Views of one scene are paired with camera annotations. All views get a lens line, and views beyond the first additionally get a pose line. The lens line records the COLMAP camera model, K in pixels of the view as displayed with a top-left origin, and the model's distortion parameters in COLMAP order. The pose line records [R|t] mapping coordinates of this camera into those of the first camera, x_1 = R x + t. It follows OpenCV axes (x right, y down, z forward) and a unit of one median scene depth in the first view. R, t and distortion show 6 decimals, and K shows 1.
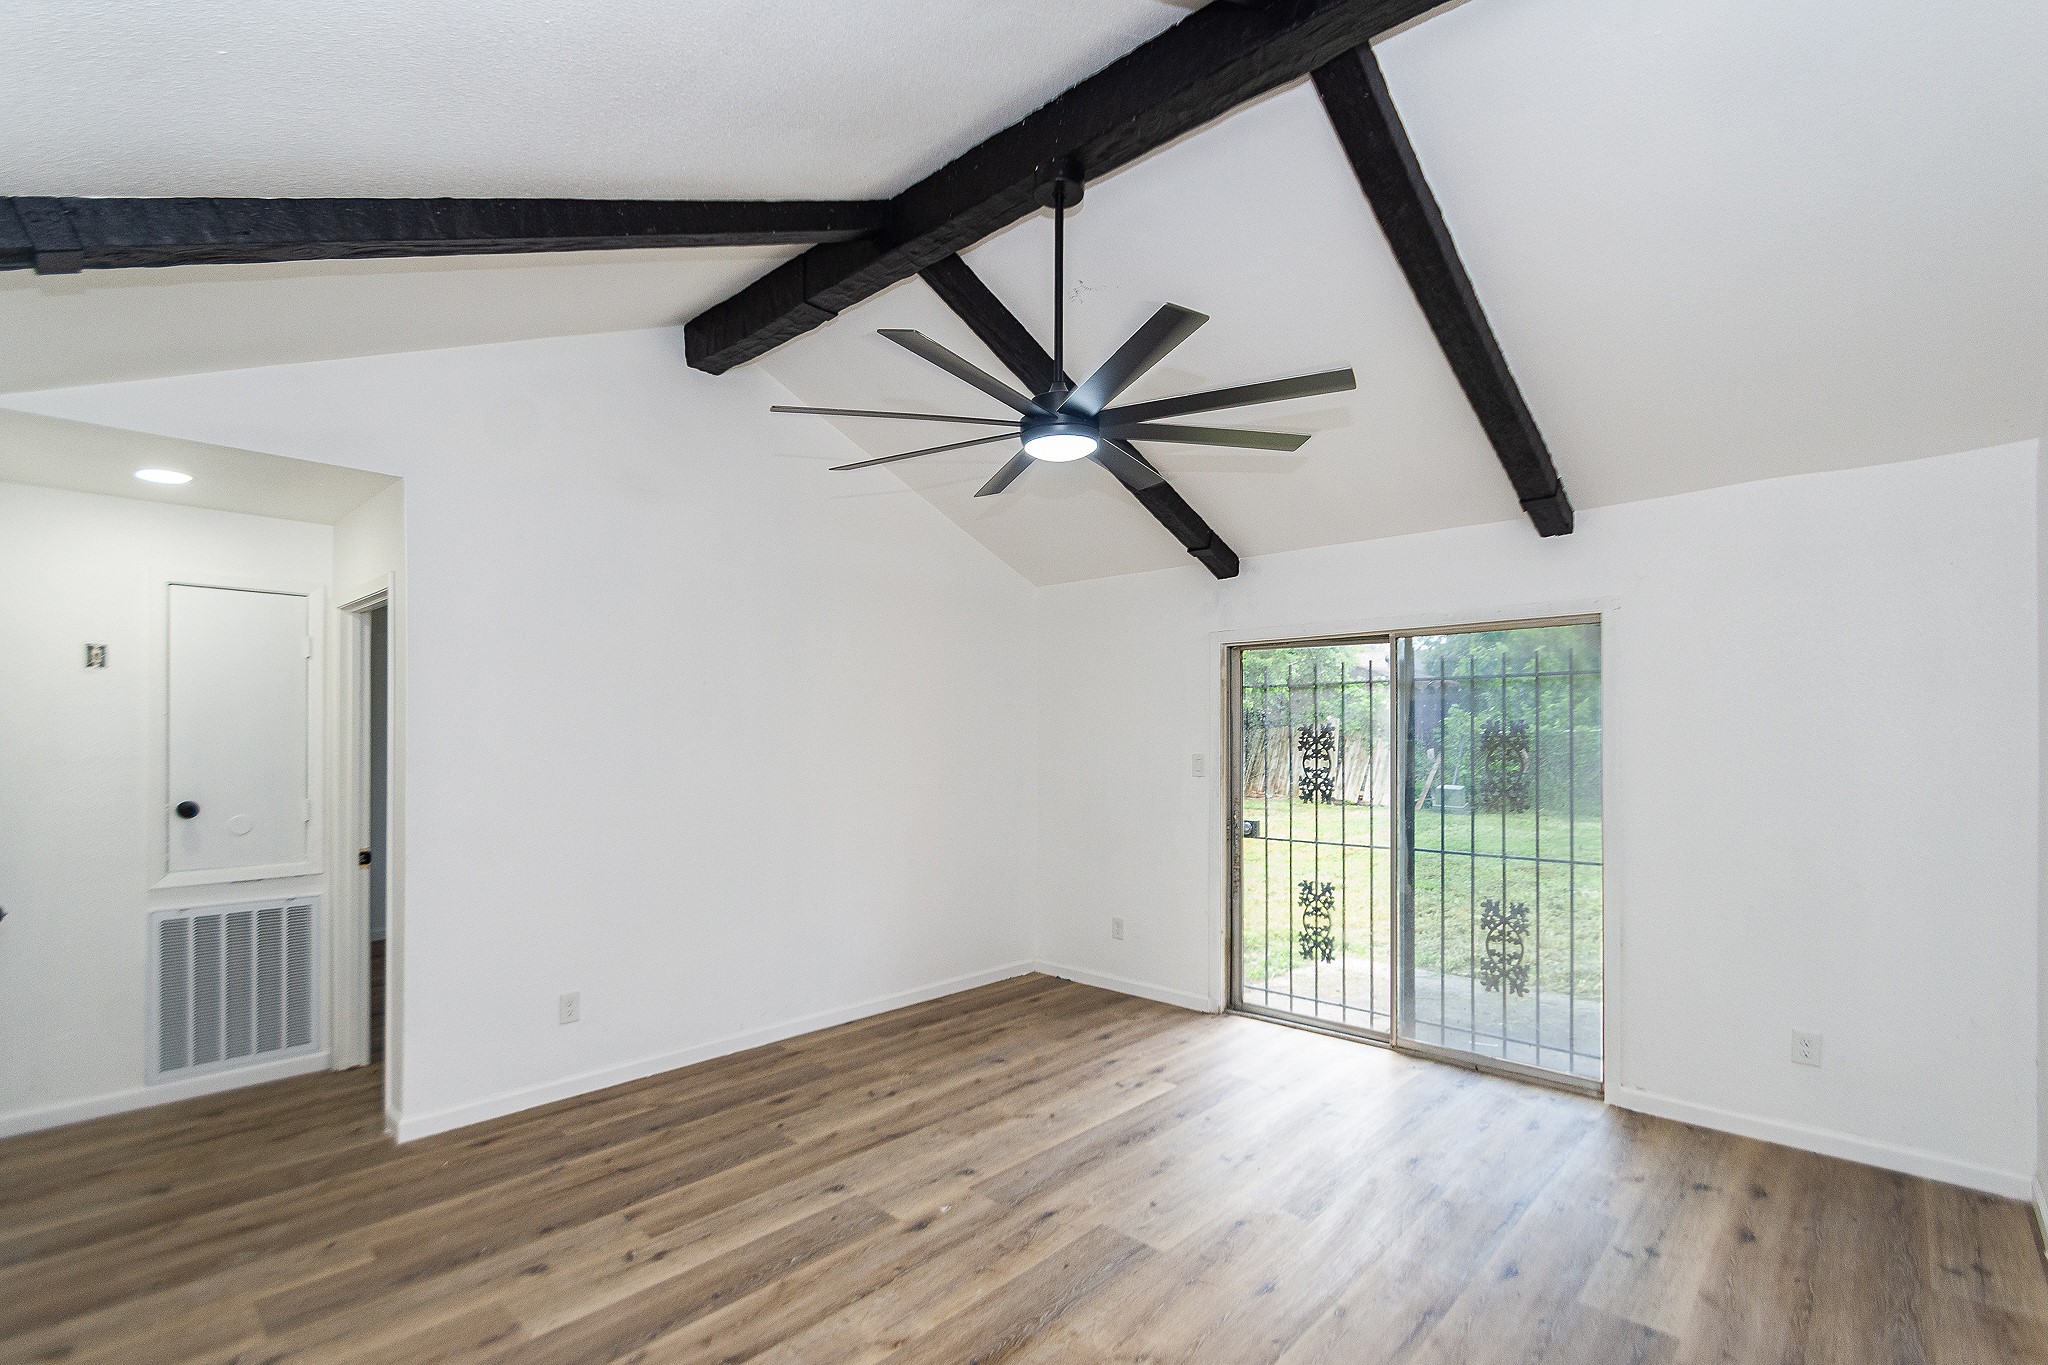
lens RADIAL K [[931.5, 0, 1024.0], [0, 931.5, 682.5], [0, 0, 1]] dist [0.031644, -0.020216]
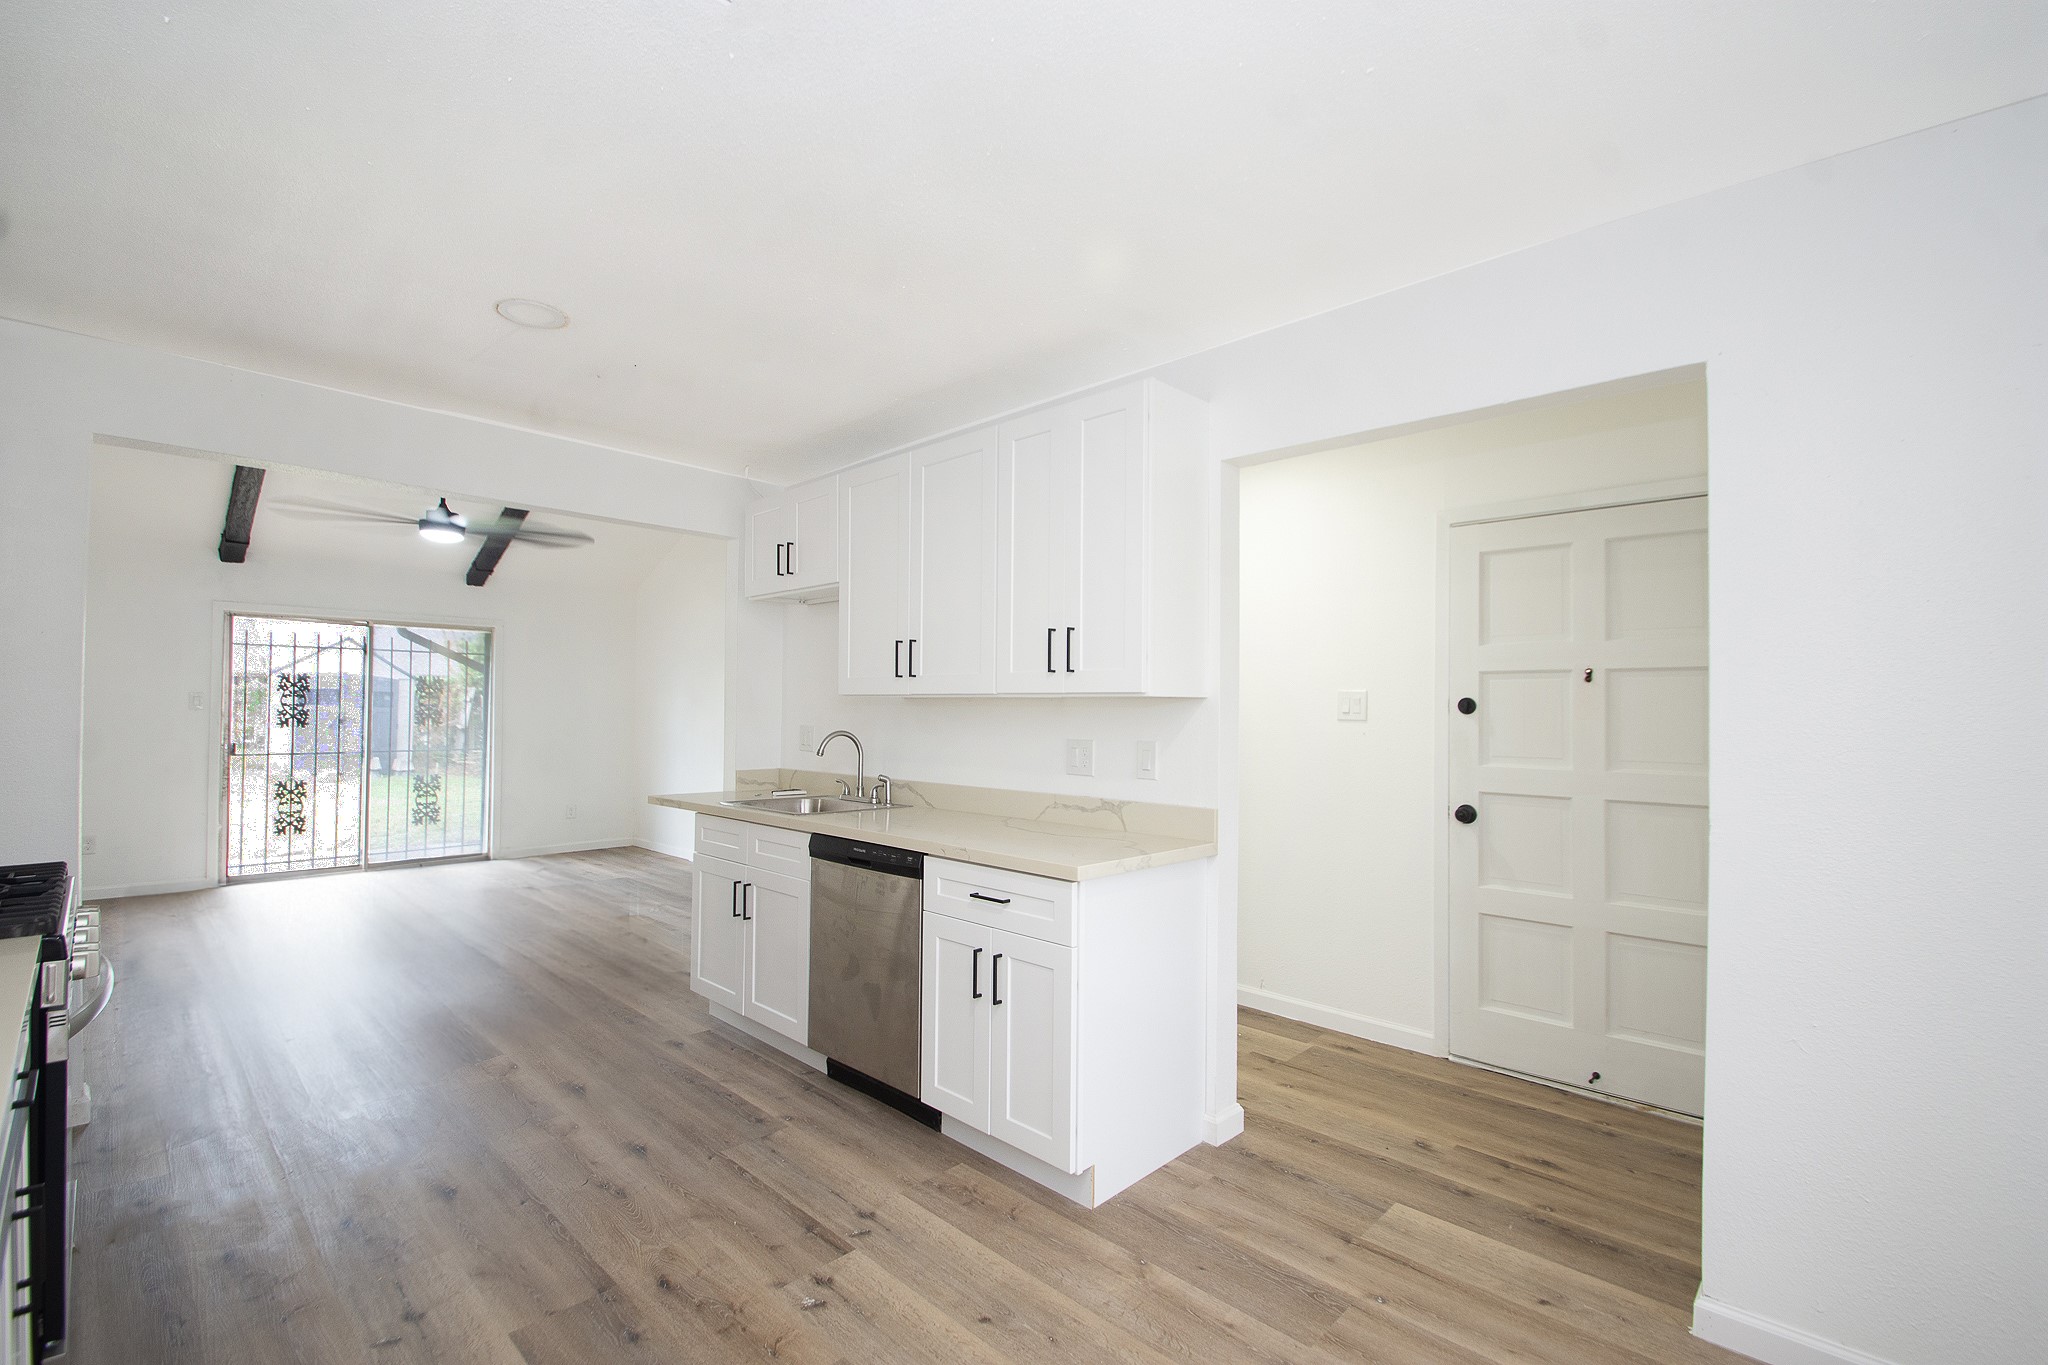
lens RADIAL K [[899.5, 0, 1031.4], [0, 899.5, 693.1], [0, 0, 1]] dist [0.010107, -0.018440]
pose [[0.011668, 0.021318, 0.999705, -1.632277], [-0.068768, 0.997423, -0.020466, 0.039833], [-0.997564, -0.068508, 0.013104, -0.241224]]
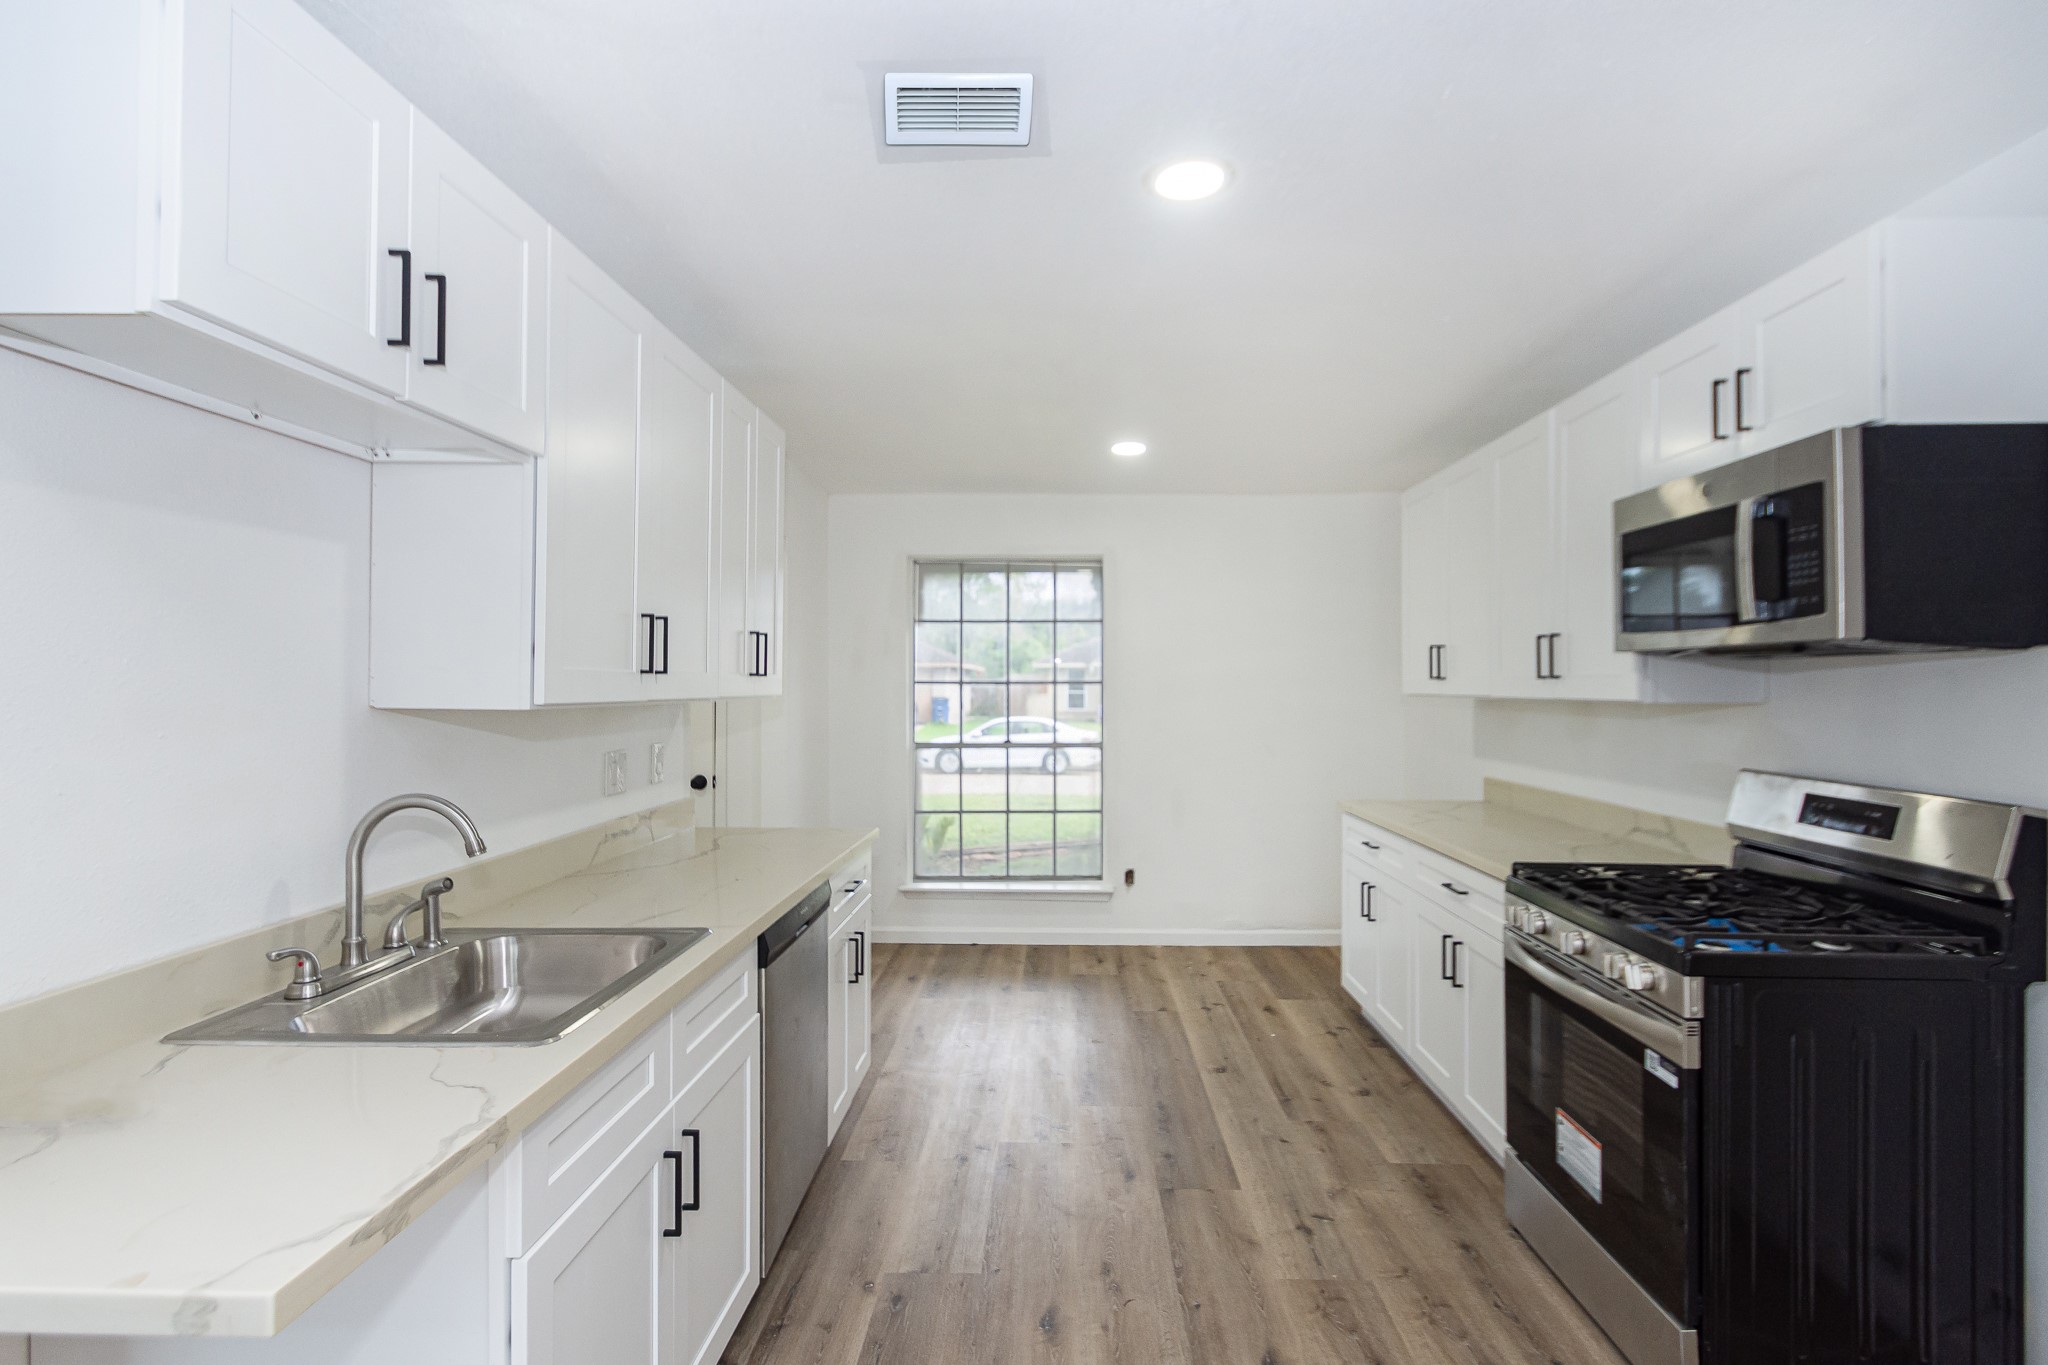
lens RADIAL K [[997.8, 0, 1033.7], [0, 997.8, 672.6], [0, 0, 1]] dist [0.014384, -0.012259]
pose [[-0.750494, -0.007857, -0.660831, -0.364629], [0.035781, 0.997980, -0.052501, 0.057316], [0.659908, -0.063047, -0.748696, 0.615356]]
